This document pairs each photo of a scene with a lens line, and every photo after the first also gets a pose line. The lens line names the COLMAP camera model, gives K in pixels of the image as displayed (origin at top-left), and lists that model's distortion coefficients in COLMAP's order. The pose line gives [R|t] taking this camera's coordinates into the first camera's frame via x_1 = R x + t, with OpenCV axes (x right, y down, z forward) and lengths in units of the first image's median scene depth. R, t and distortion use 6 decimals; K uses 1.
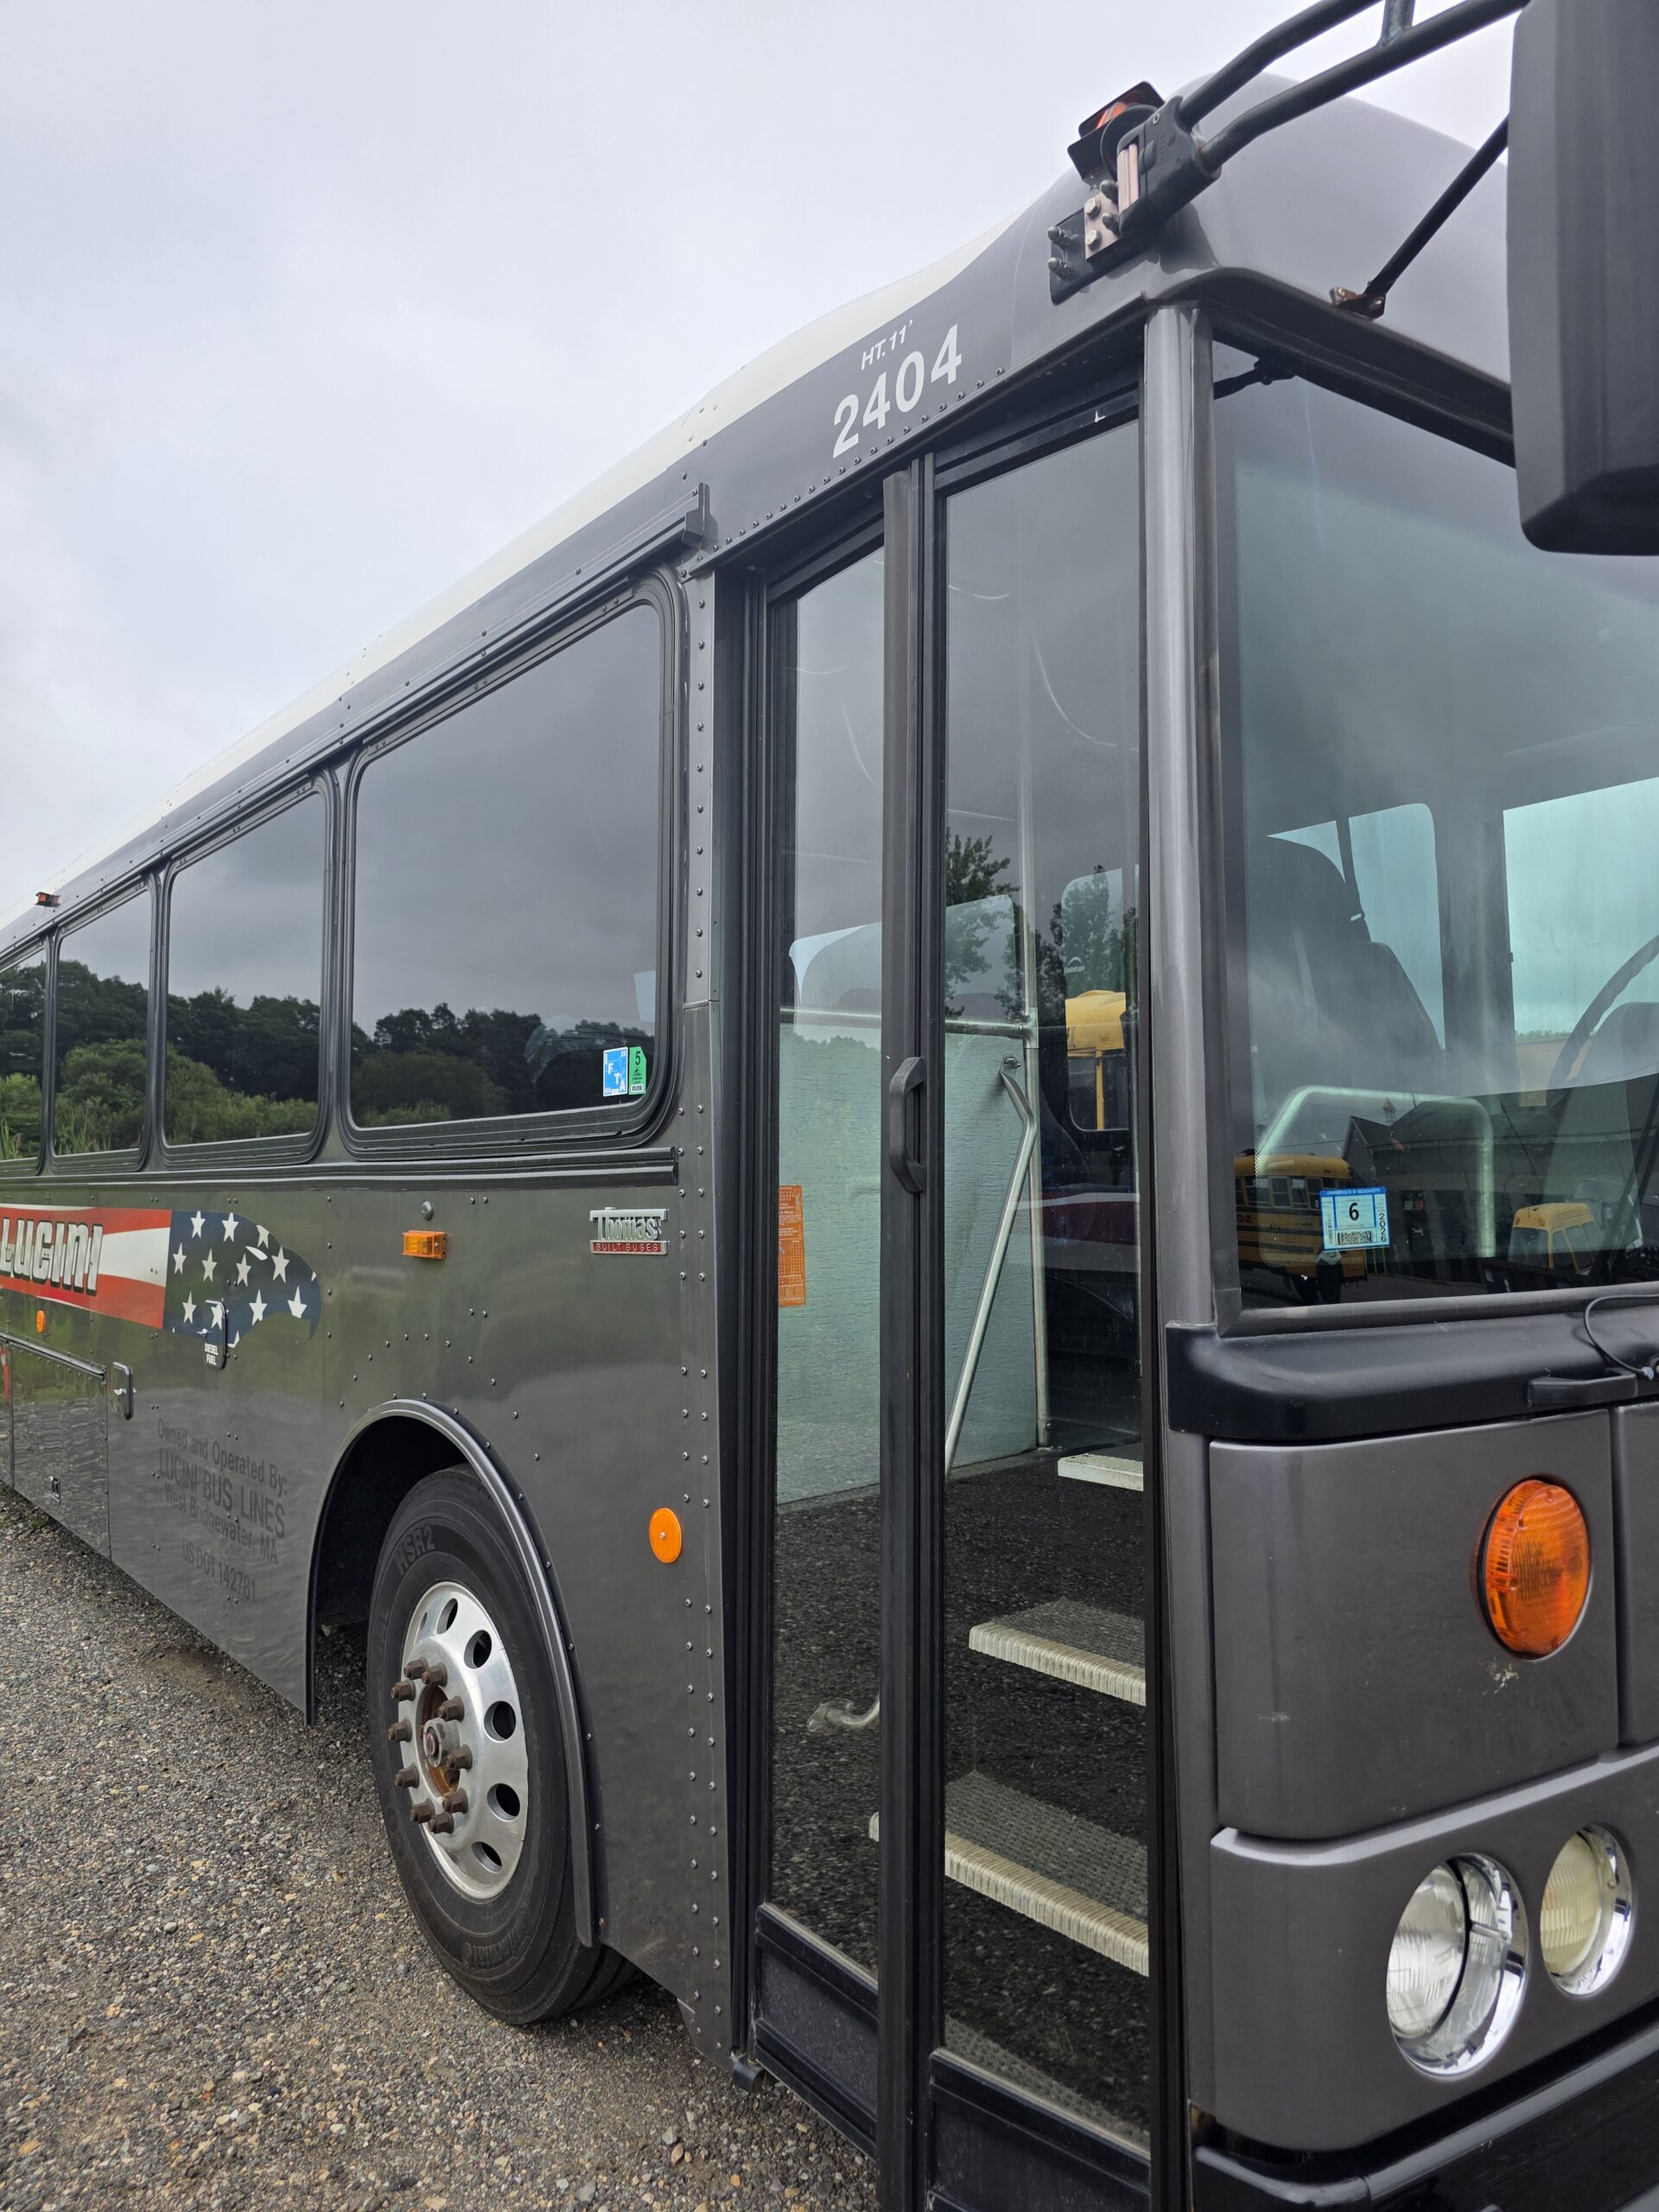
lens RADIAL K [[1486.4, 0, 818.4], [0, 1486.4, 1115.3], [0, 0, 1]] dist [0.039295, -0.025548]
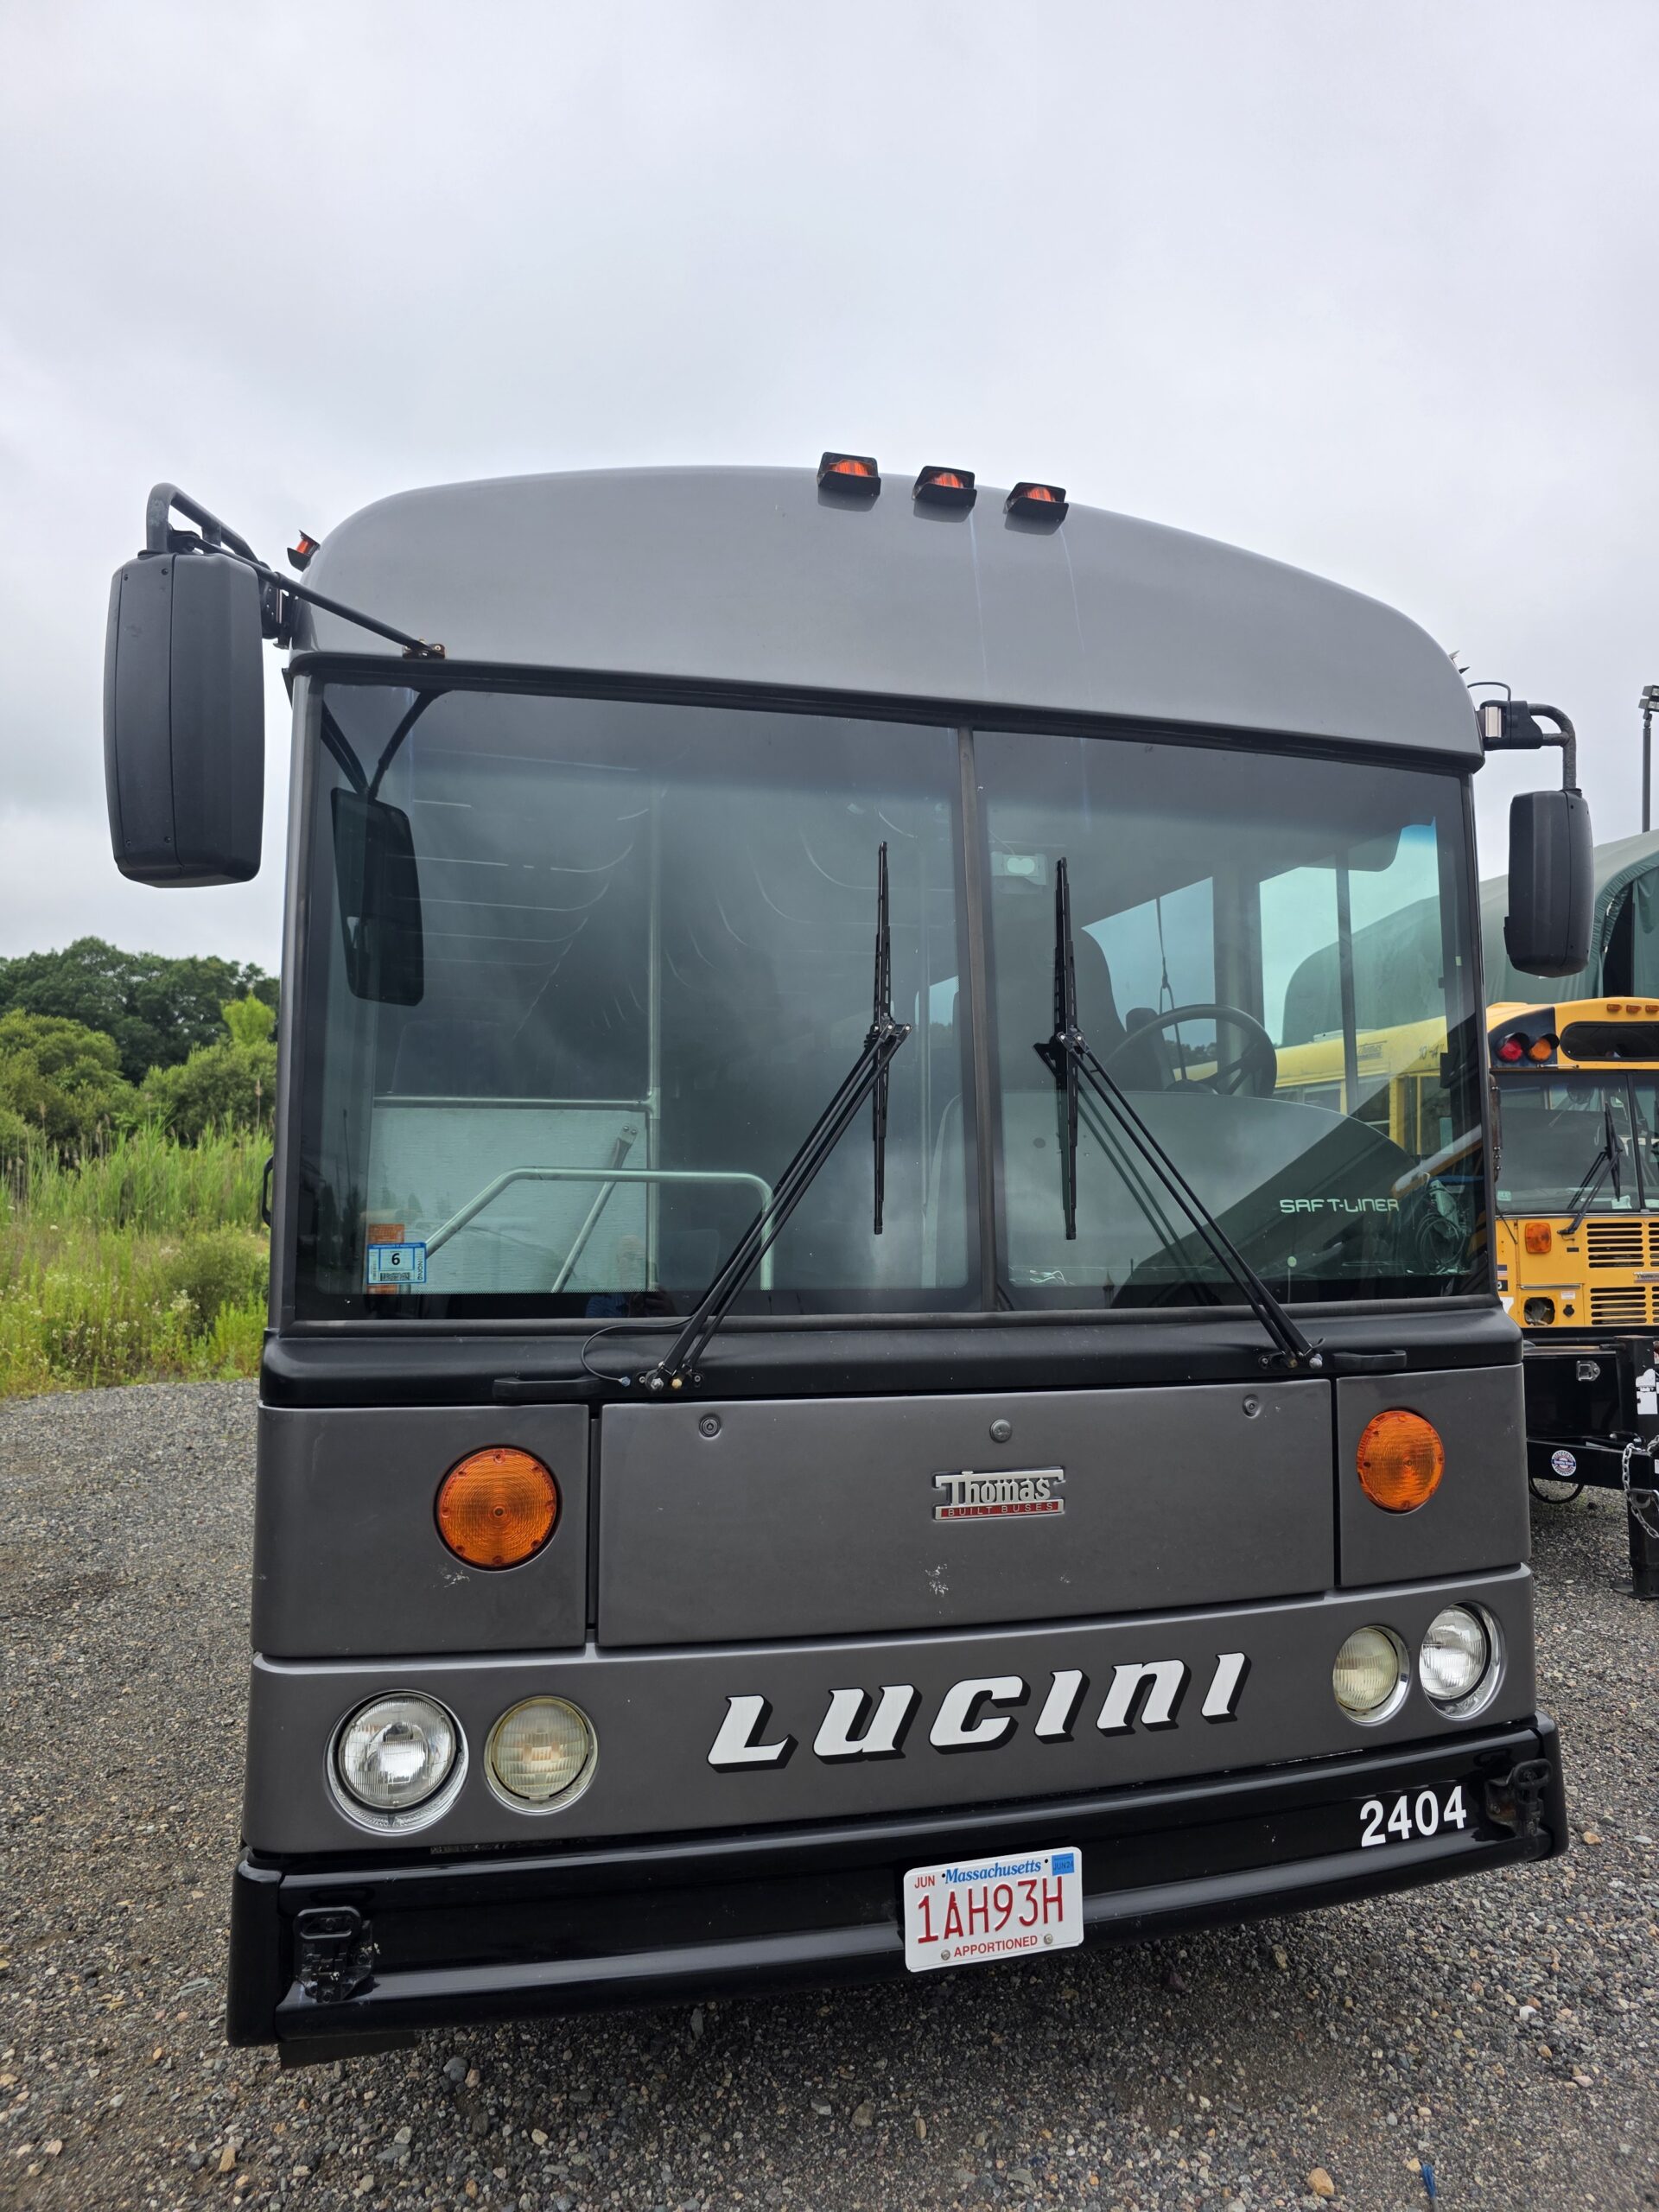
lens RADIAL K [[1488.6, 0, 829.5], [0, 1488.6, 1106.0], [0, 0, 1]] dist [0.055893, -0.041923]
pose [[0.919191, -0.001701, -0.393808, 0.891672], [-0.002262, 0.999951, -0.009599, -0.049965], [0.393806, 0.009714, 0.919142, -0.140818]]
